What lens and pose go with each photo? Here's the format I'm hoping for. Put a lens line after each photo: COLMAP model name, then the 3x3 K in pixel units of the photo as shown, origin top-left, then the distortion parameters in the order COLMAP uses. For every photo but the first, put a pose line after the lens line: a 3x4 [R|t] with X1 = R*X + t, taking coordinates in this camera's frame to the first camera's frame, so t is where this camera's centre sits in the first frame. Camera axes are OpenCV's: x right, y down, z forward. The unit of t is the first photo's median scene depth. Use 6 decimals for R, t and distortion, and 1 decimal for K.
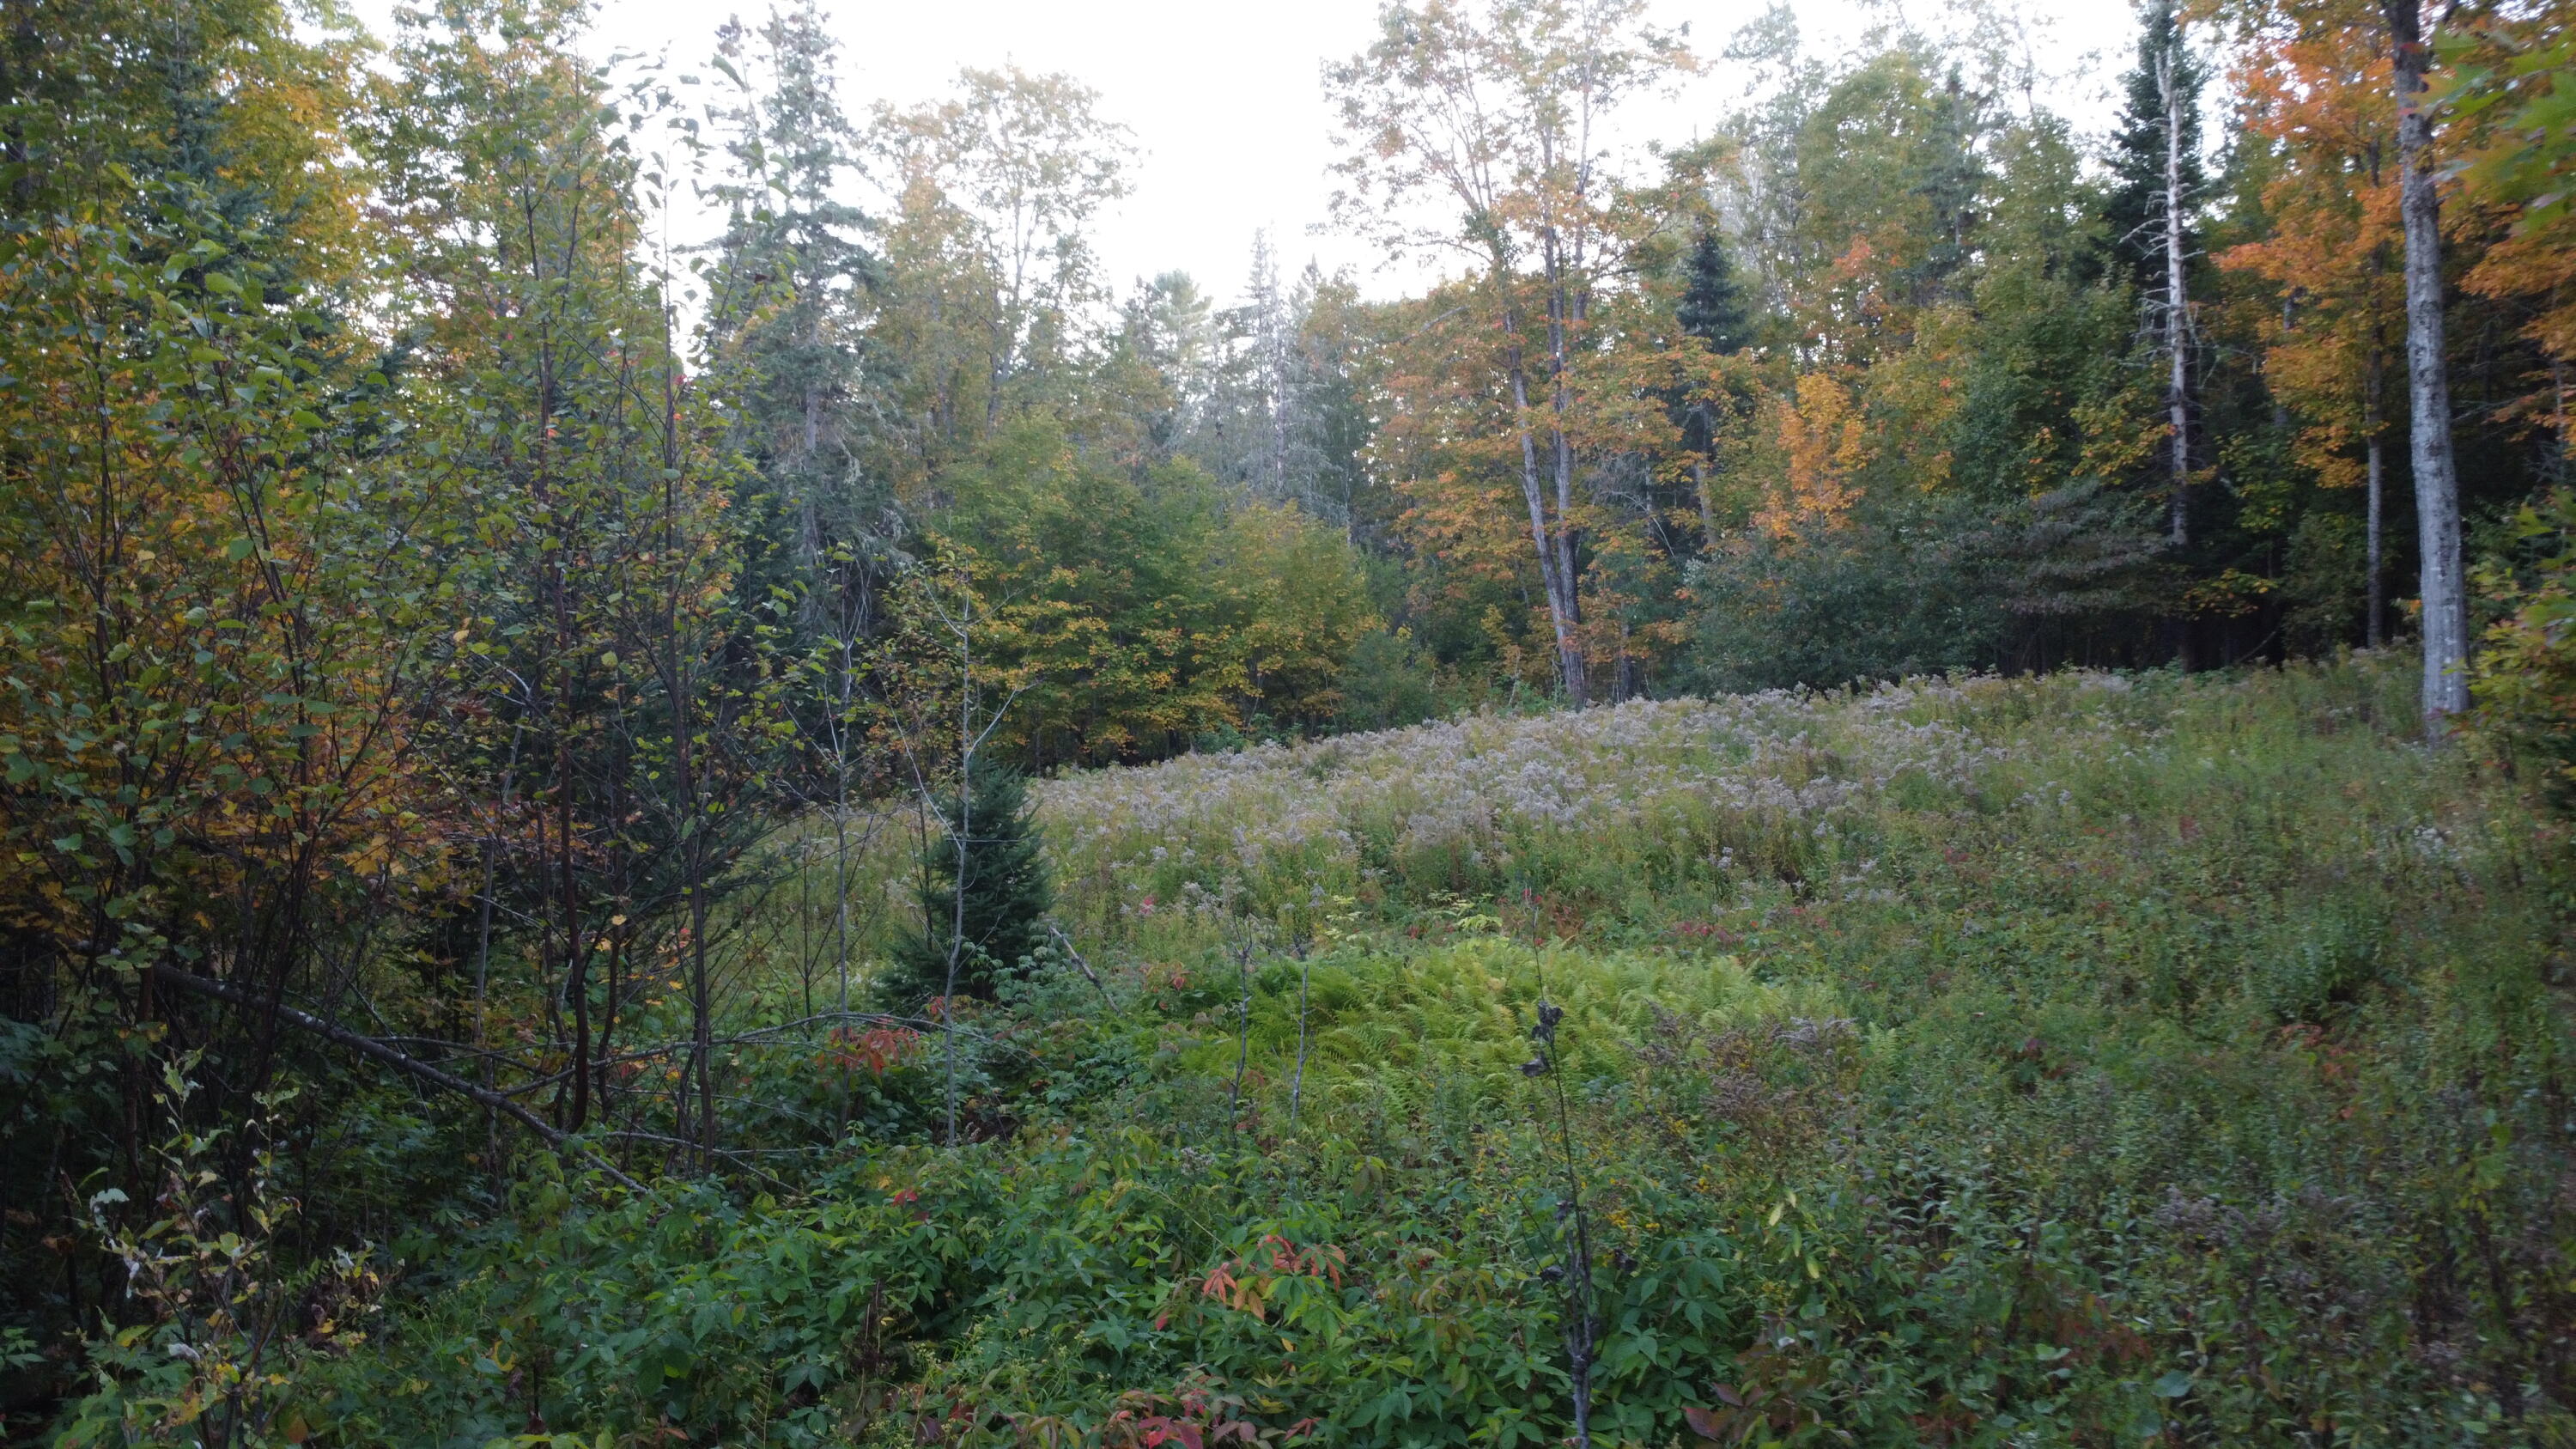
lens RADIAL K [[1879.7, 0, 1283.1], [0, 1879.7, 733.8], [0, 0, 1]] dist [-0.021377, -0.019144]
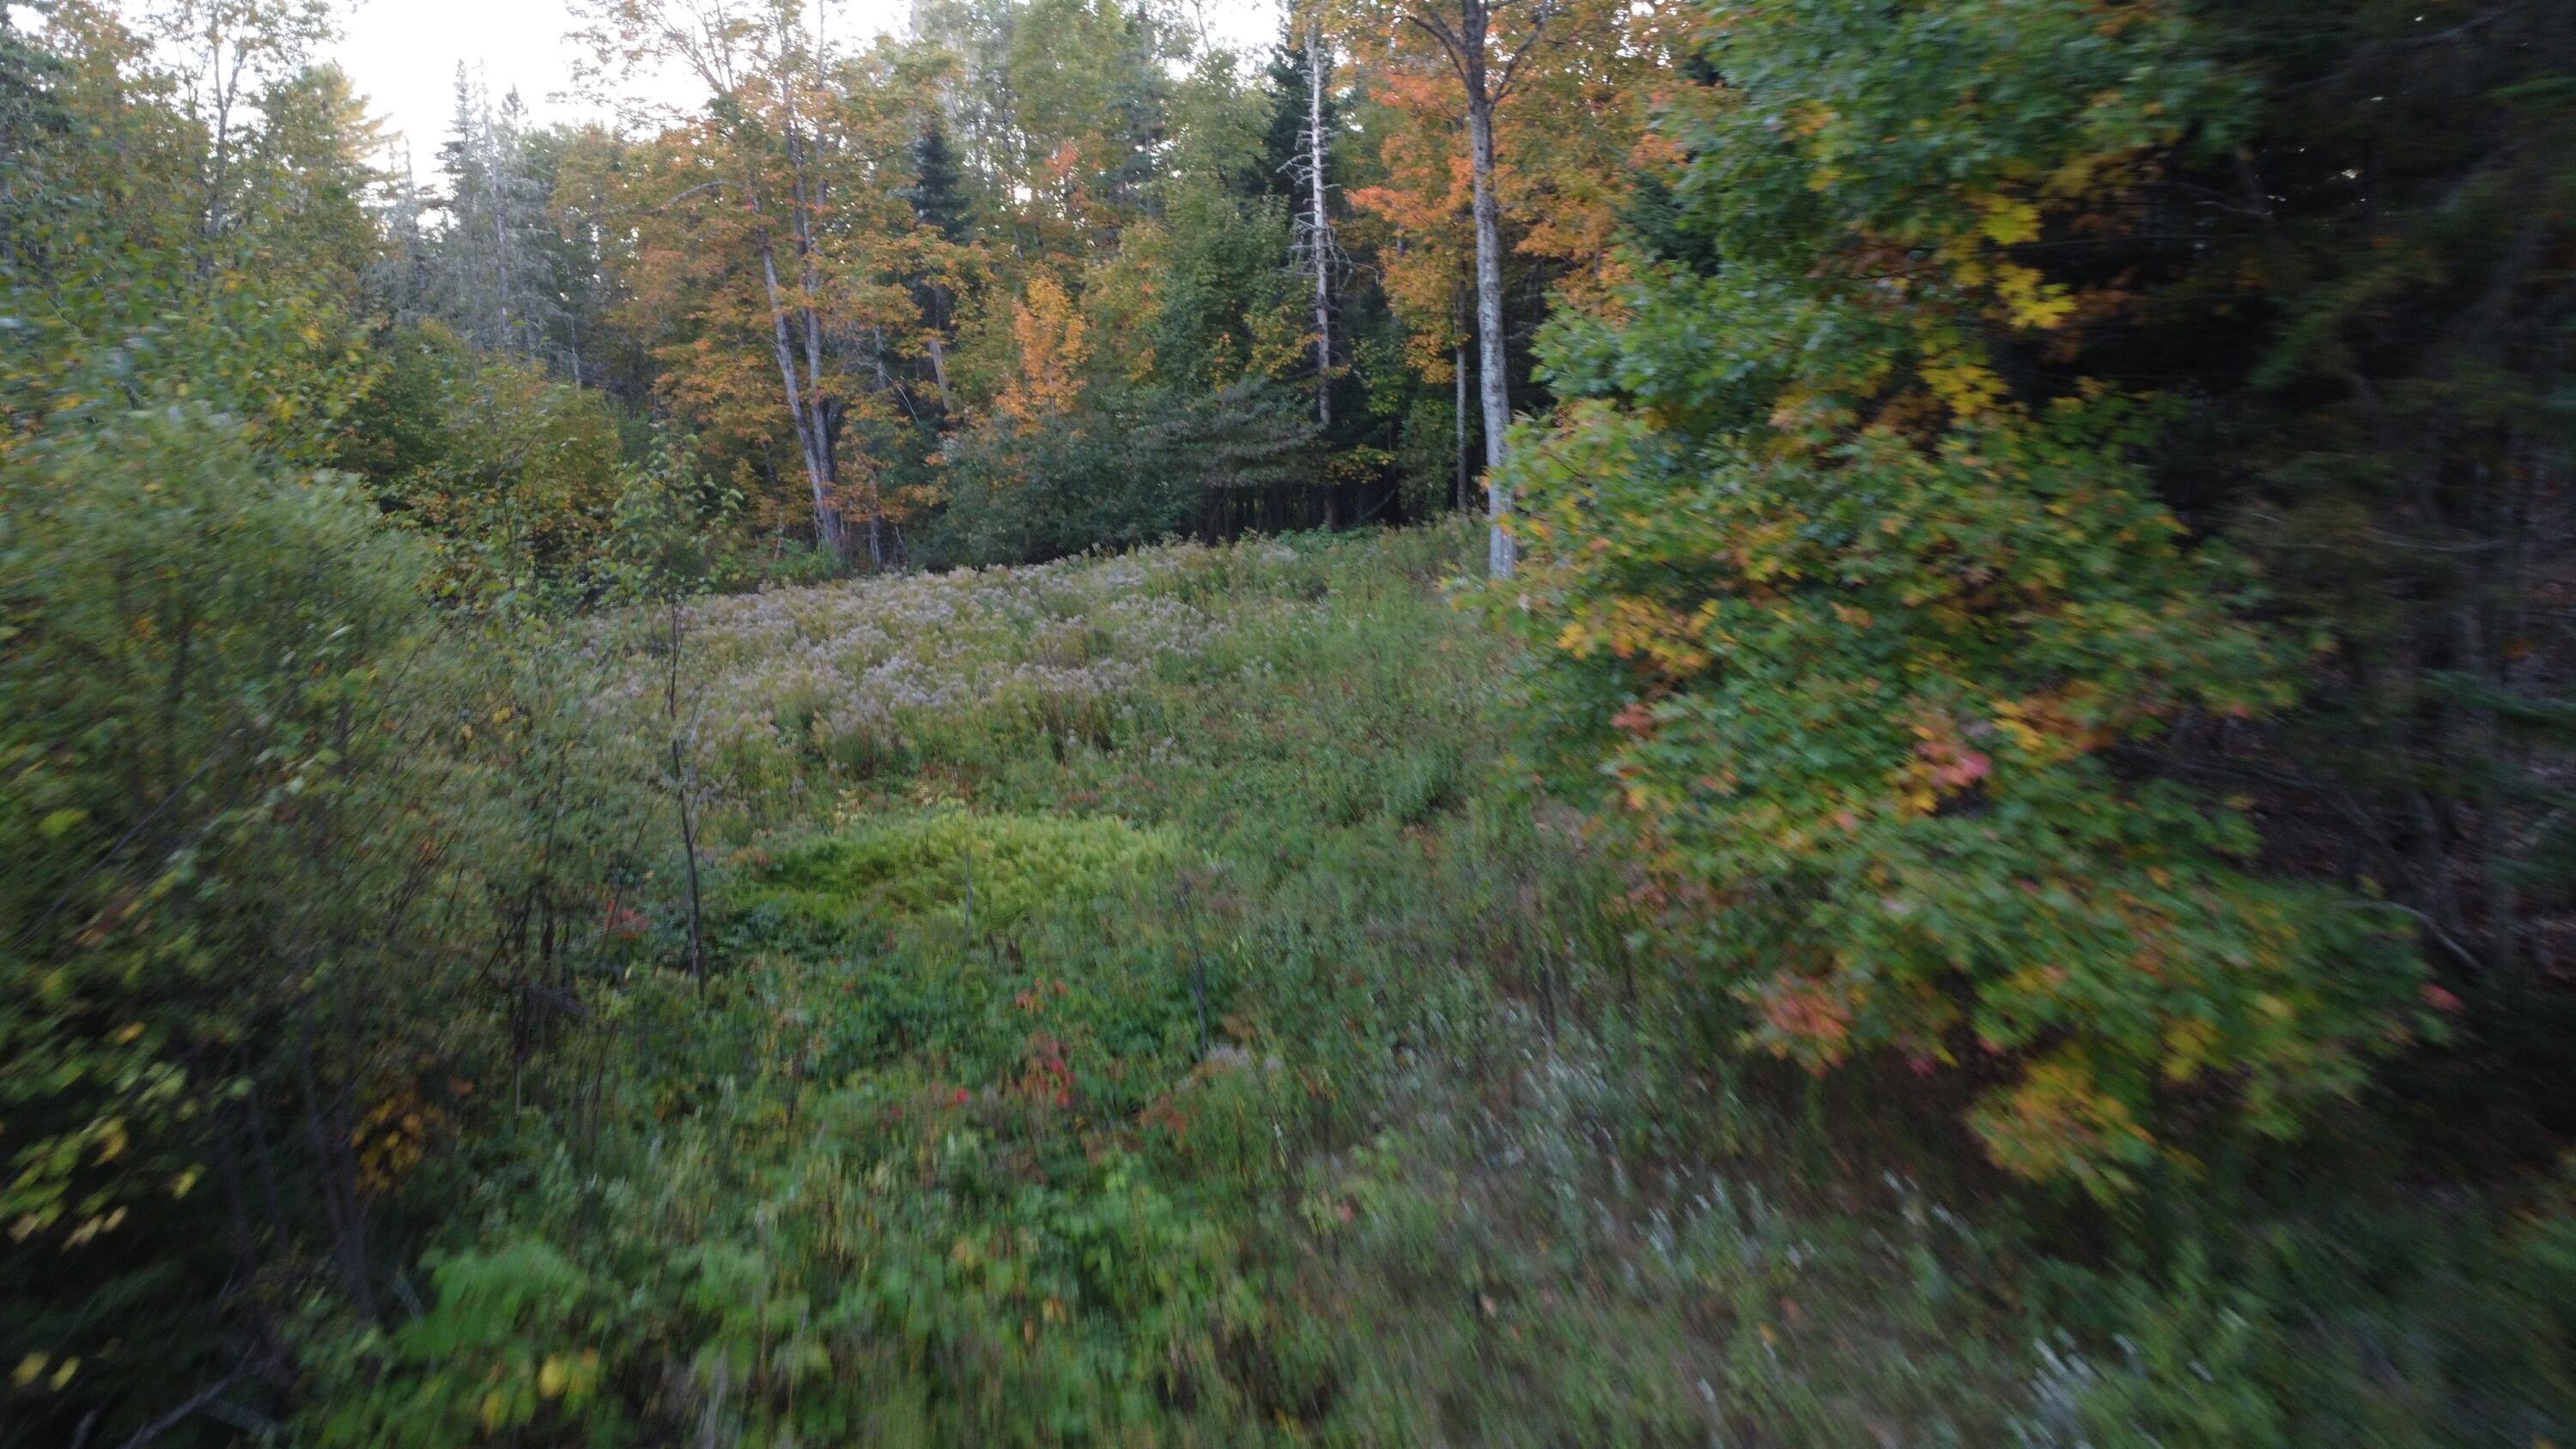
lens RADIAL K [[1911.3, 0, 1288.0], [0, 1911.3, 724.5], [0, 0, 1]] dist [0.038392, -0.001638]
pose [[0.906918, -0.066956, 0.415952, -0.096754], [0.022152, 0.993504, 0.111625, -0.044245], [-0.420724, -0.092020, 0.902510, -0.180133]]
